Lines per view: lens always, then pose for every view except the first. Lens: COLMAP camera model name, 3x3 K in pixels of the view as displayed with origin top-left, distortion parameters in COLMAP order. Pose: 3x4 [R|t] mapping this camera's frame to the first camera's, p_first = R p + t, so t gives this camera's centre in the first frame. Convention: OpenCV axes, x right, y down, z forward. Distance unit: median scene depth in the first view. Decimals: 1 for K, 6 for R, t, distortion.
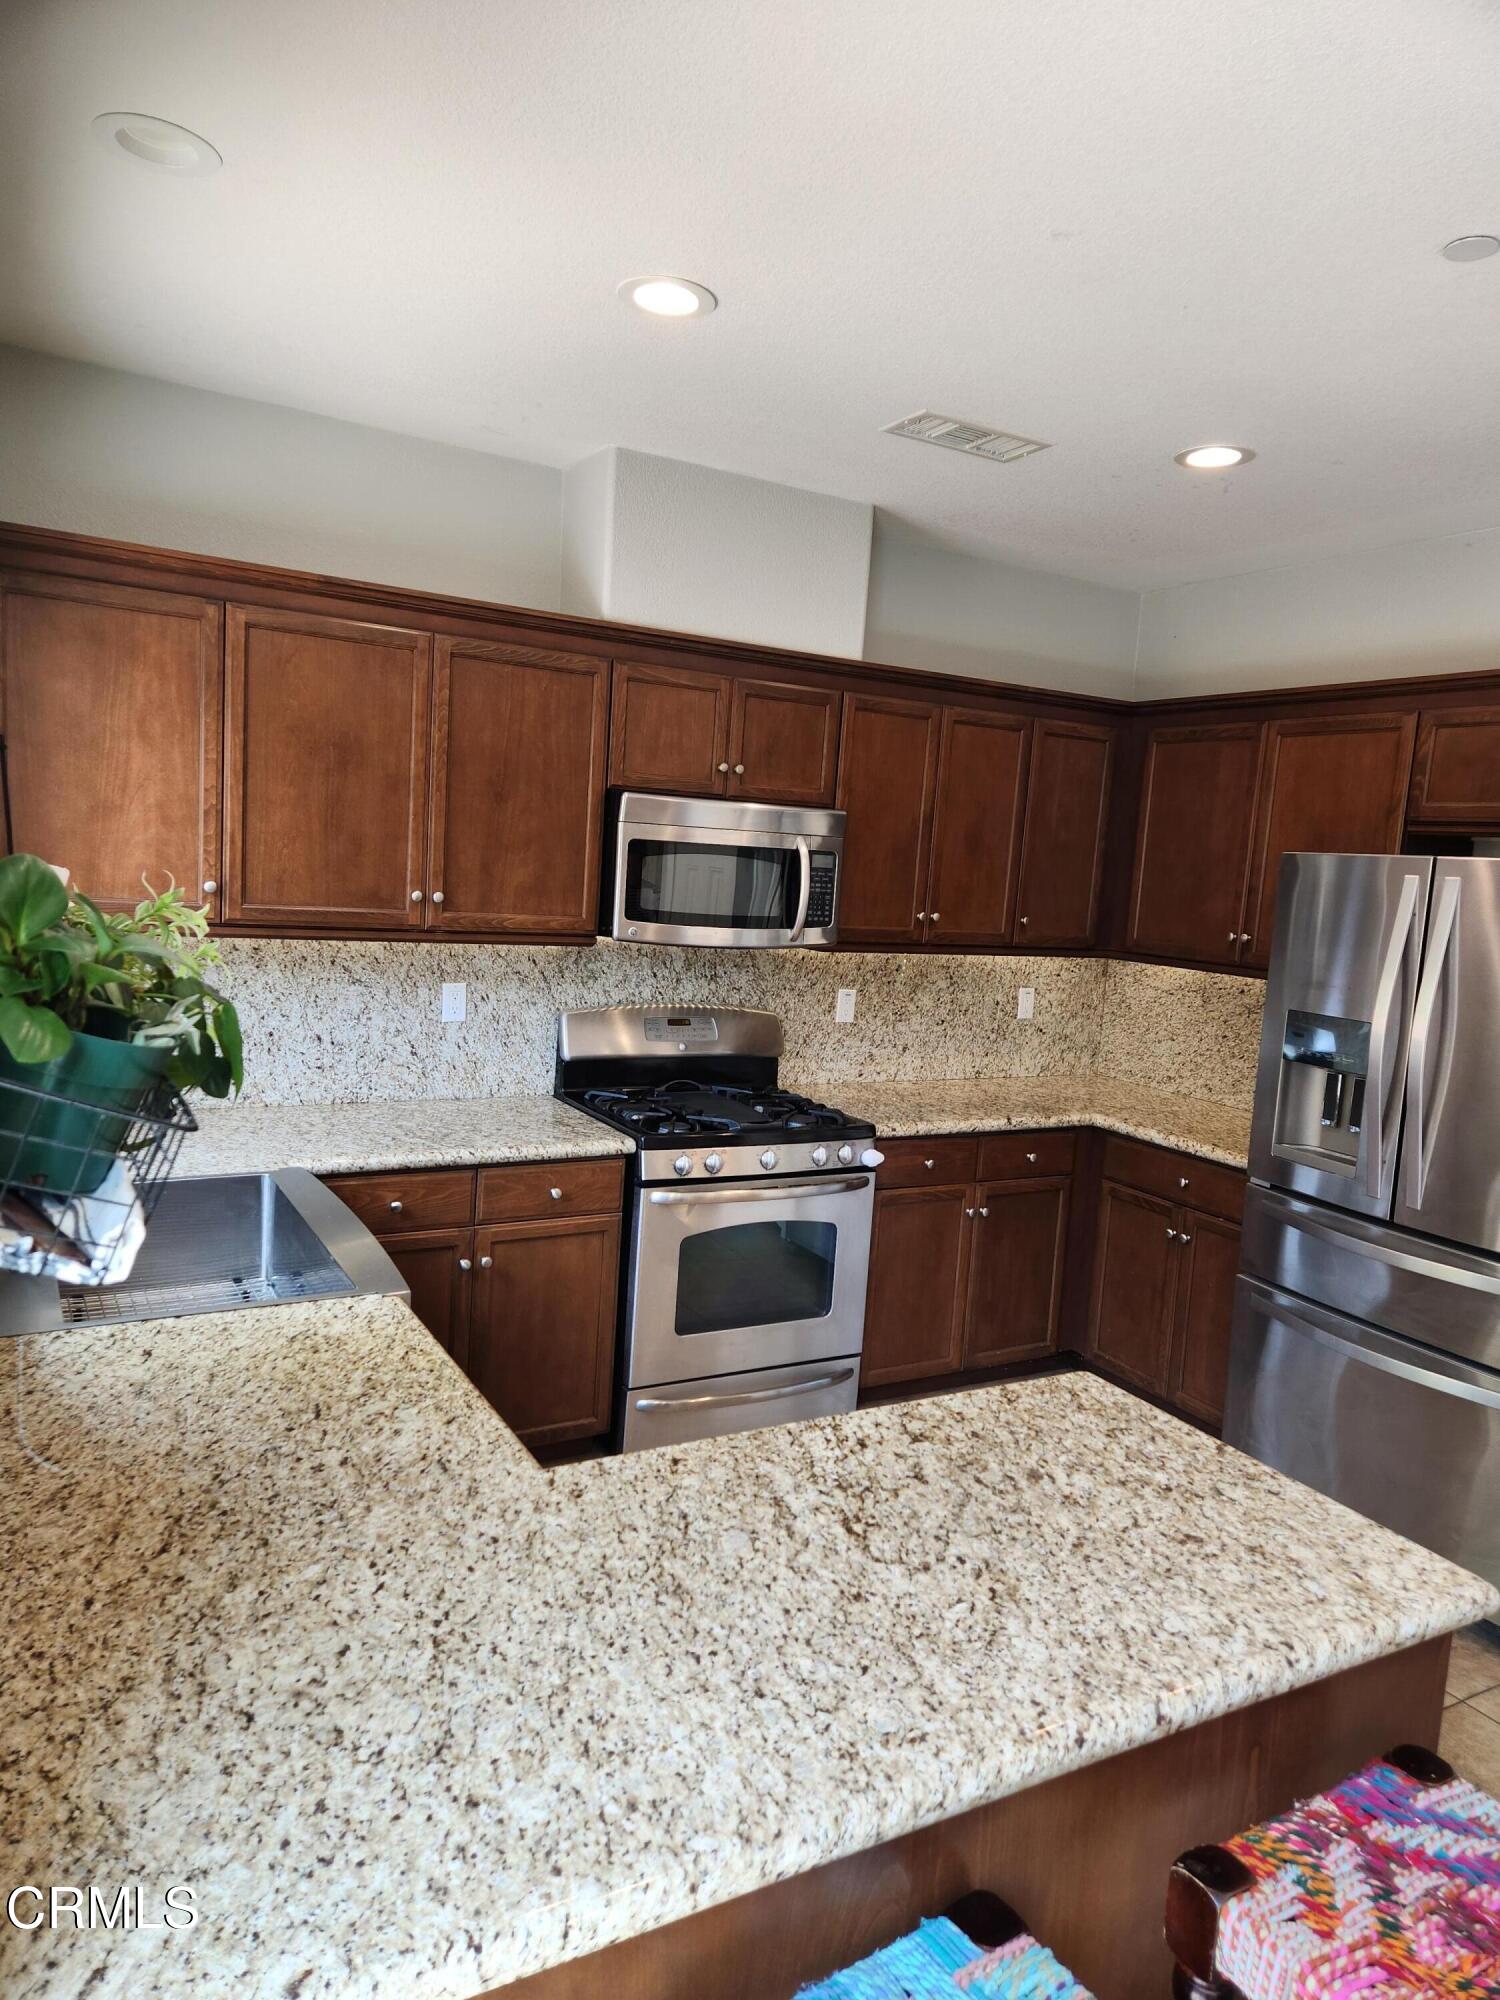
lens RADIAL K [[1354.3, 0, 746.7], [0, 1354.3, 1001.5], [0, 0, 1]] dist [0.072867, -0.057929]
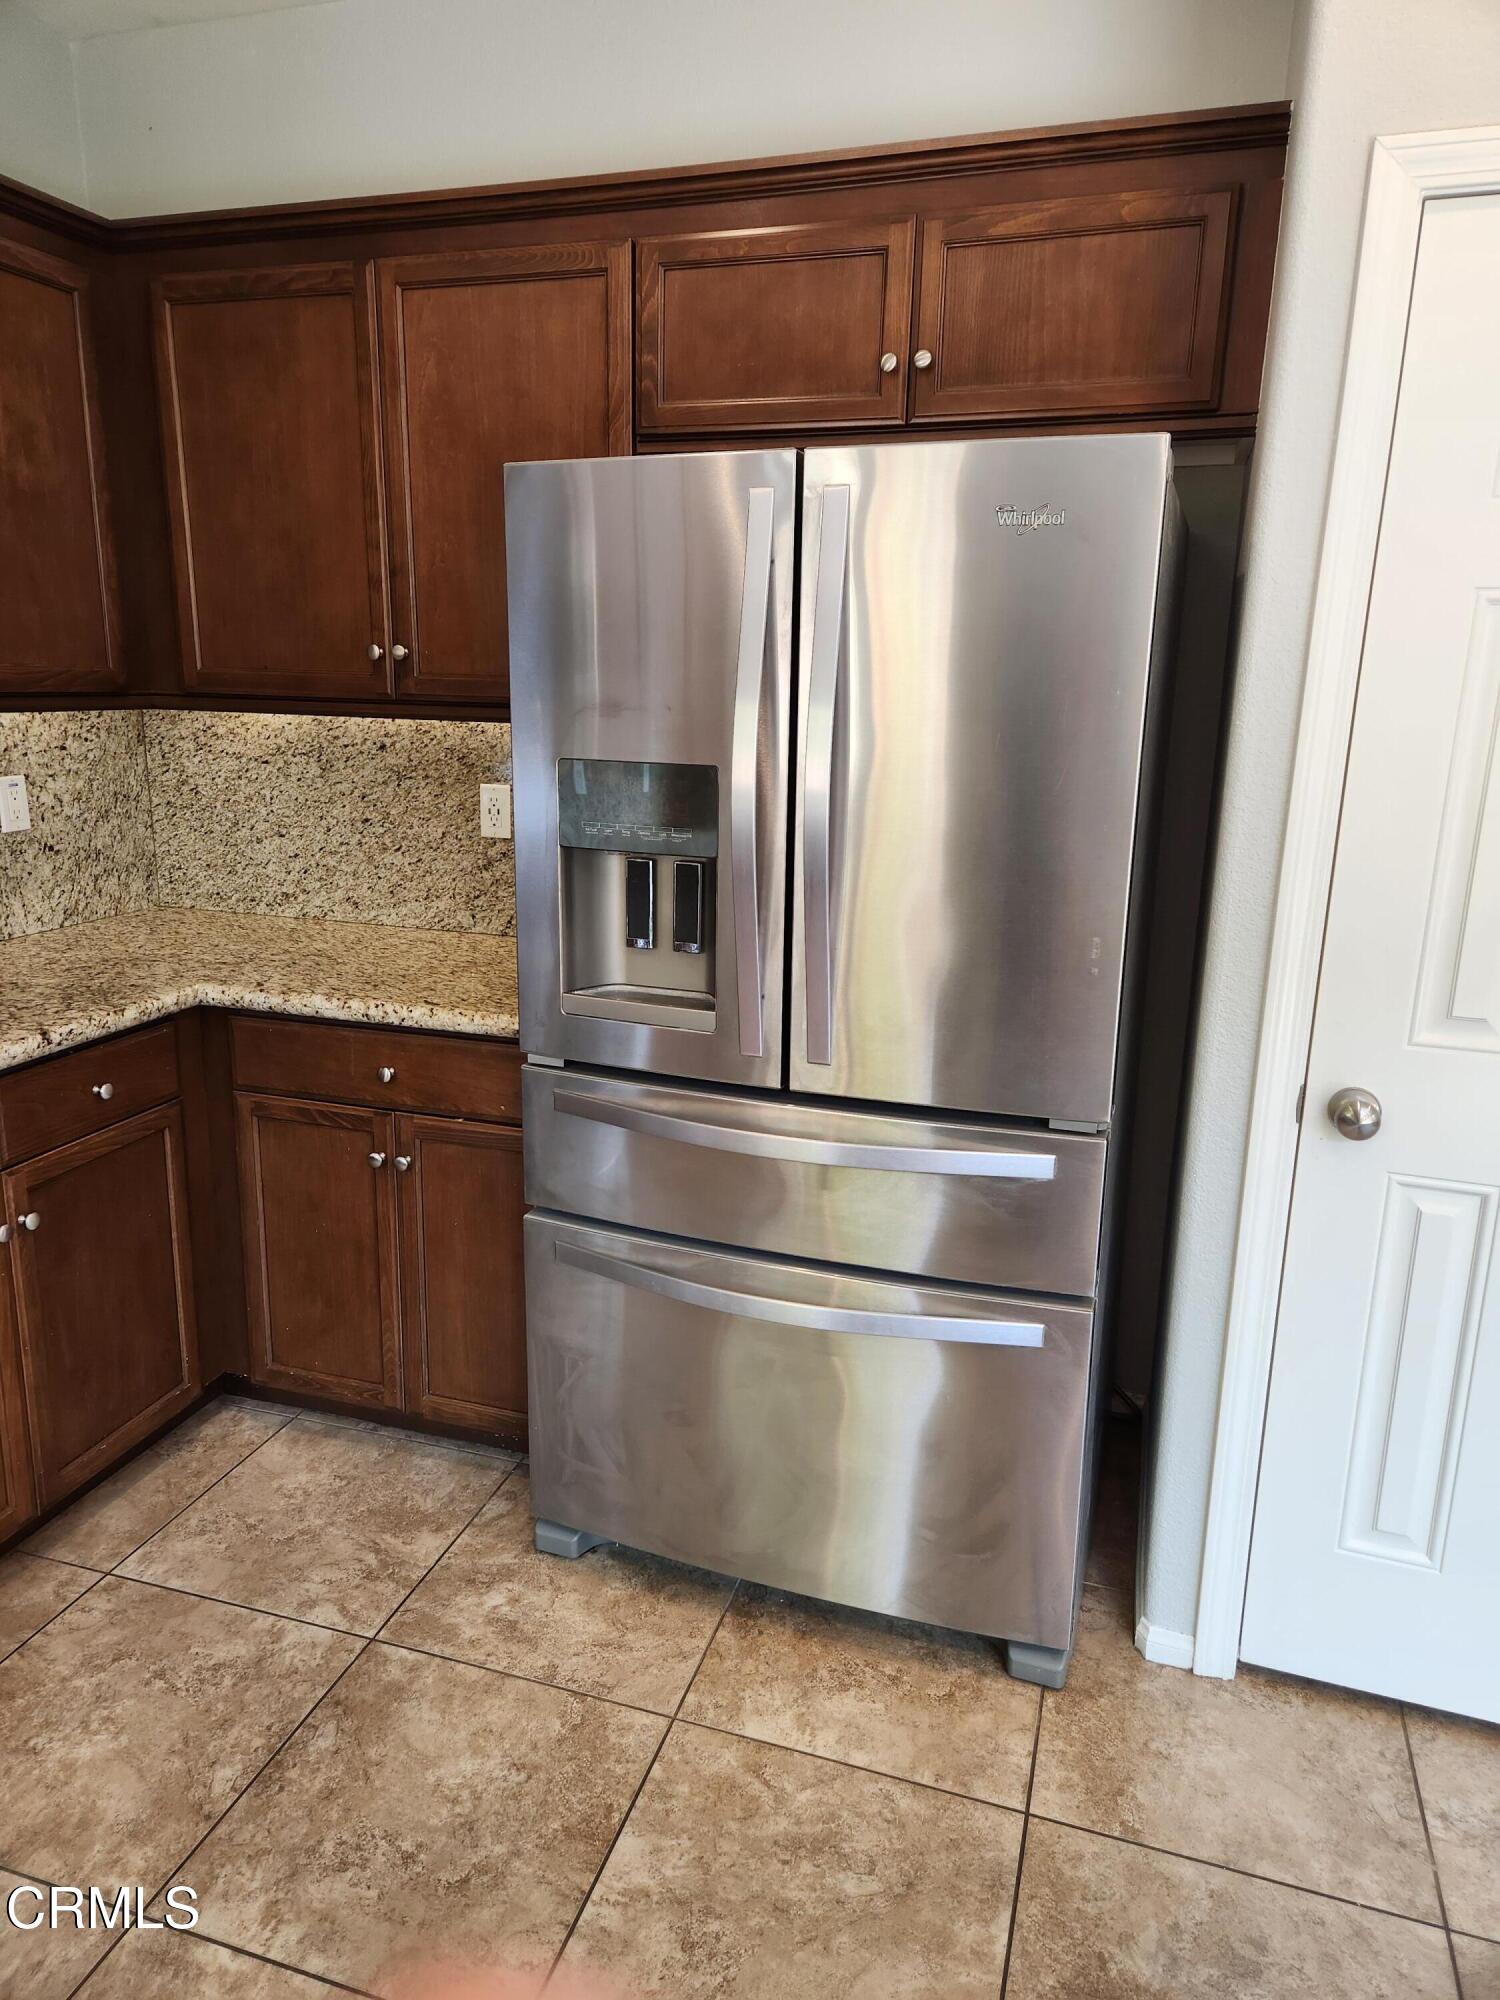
lens RADIAL K [[1354.3, 0, 743.9], [0, 1354.3, 1000.2], [0, 0, 1]] dist [0.072867, -0.057929]
pose [[0.745053, -0.209516, 0.633245, 0.063418], [0.106044, 0.974517, 0.197662, 0.000341], [-0.658522, -0.080117, 0.748285, 0.434150]]
